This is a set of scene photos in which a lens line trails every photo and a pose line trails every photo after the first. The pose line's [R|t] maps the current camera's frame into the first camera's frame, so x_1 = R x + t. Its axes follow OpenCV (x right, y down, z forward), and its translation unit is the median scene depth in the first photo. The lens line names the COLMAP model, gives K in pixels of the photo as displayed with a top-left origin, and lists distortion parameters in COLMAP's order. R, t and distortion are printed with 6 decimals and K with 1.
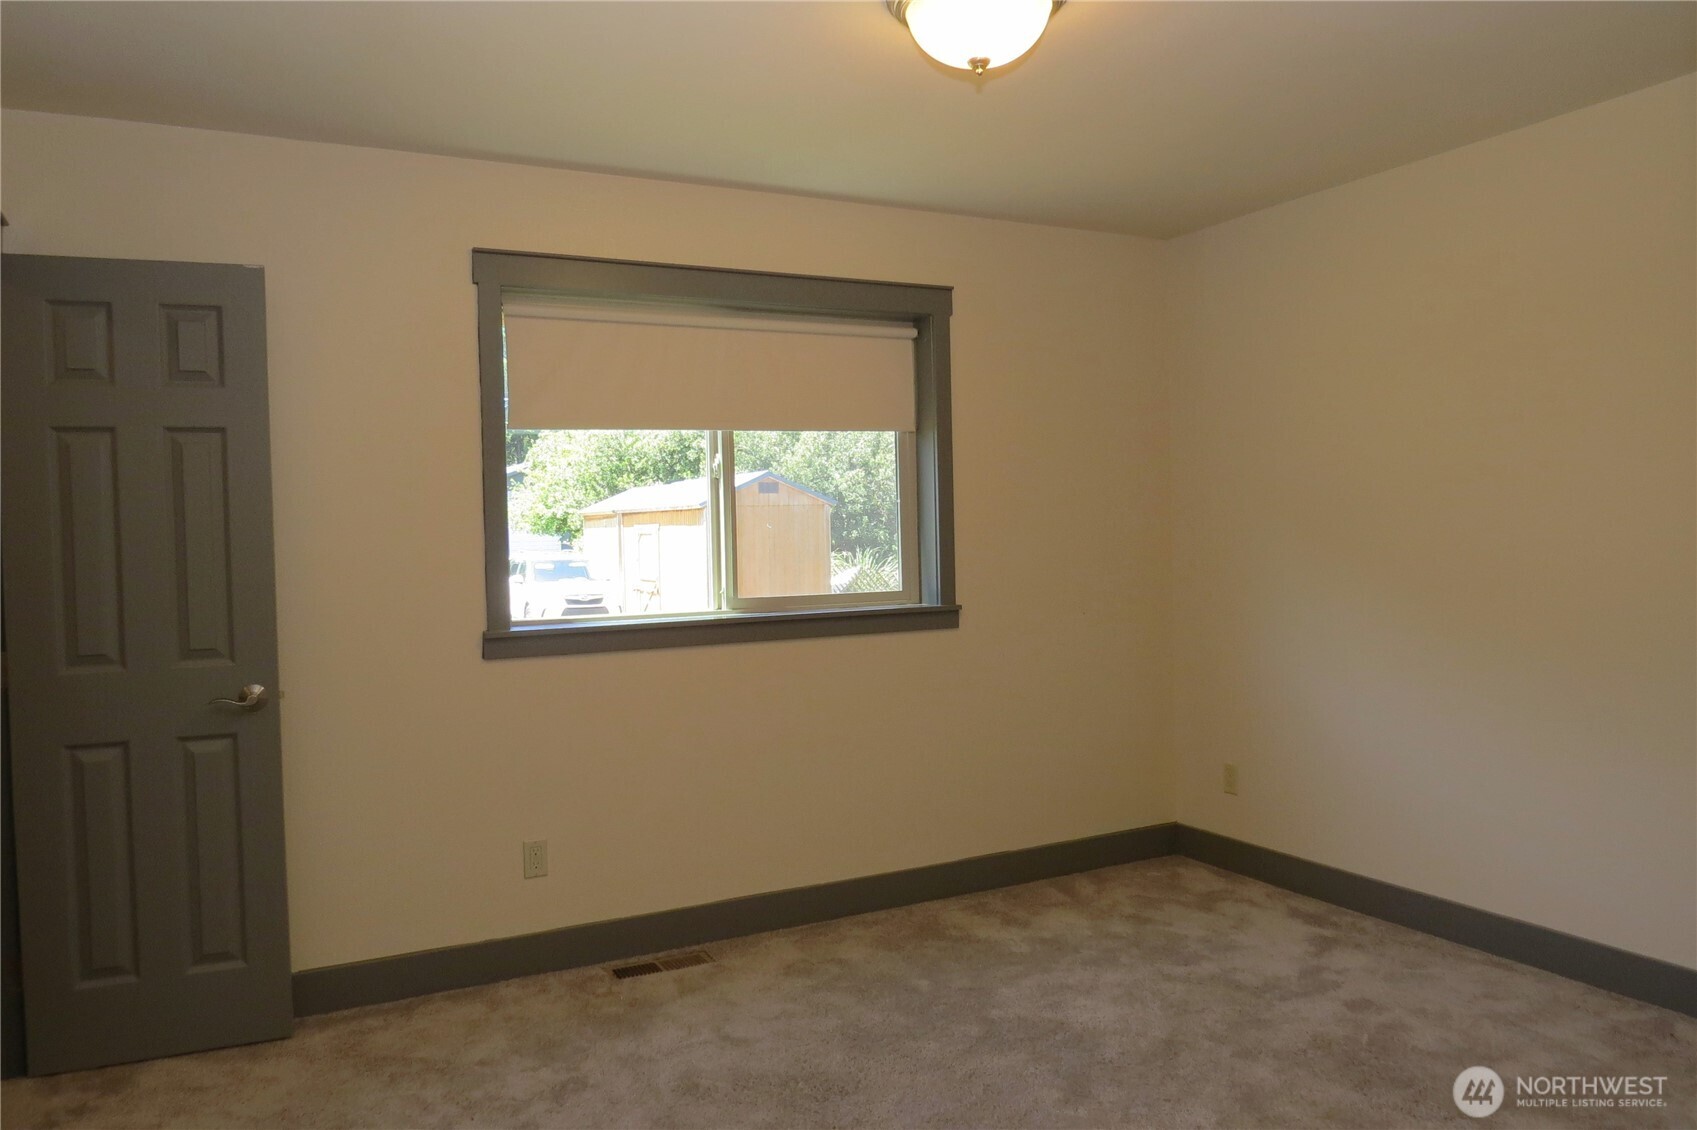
lens RADIAL K [[1293.1, 0, 833.3], [0, 1293.1, 566.4], [0, 0, 1]] dist [-0.008810, 0.004274]
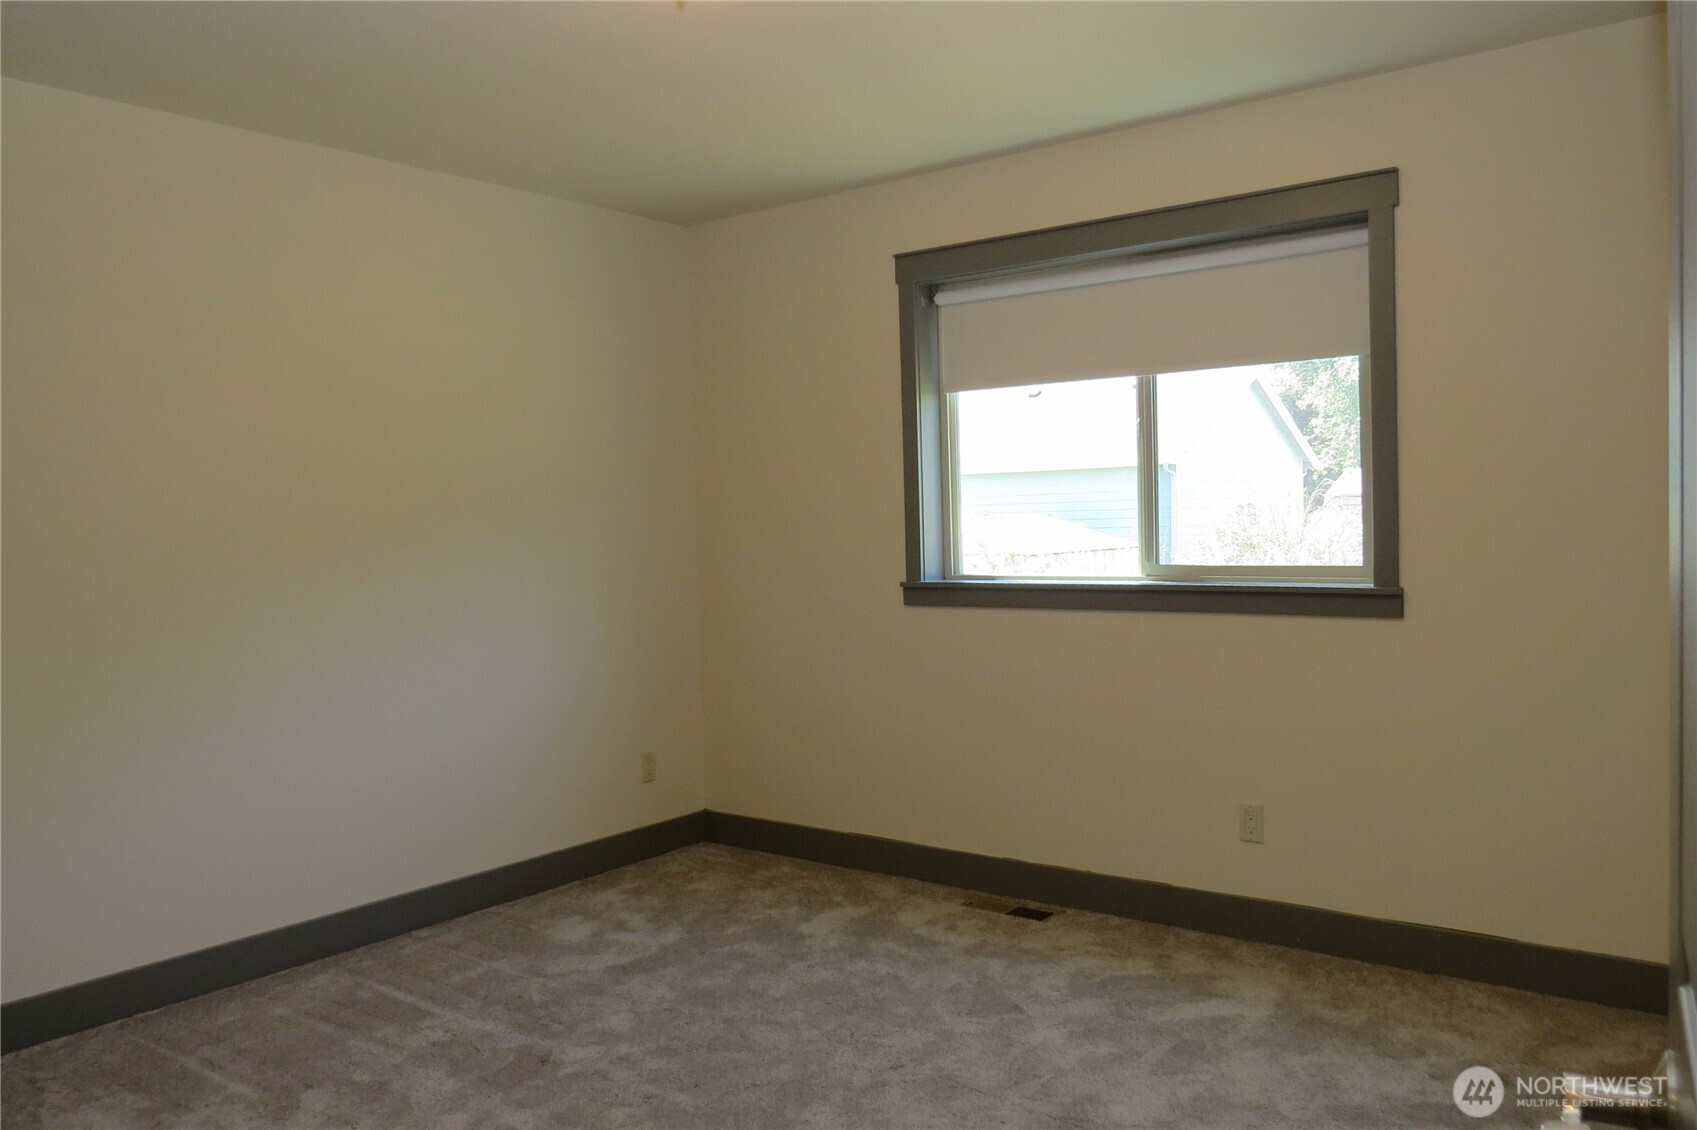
lens RADIAL K [[1293.1, 0, 833.3], [0, 1293.1, 566.4], [0, 0, 1]] dist [-0.008810, 0.004274]
pose [[0.412325, 0.046819, -0.909833, 0.681772], [-0.010524, 0.998857, 0.046631, -0.015258], [0.910976, -0.009652, 0.412346, 0.401341]]
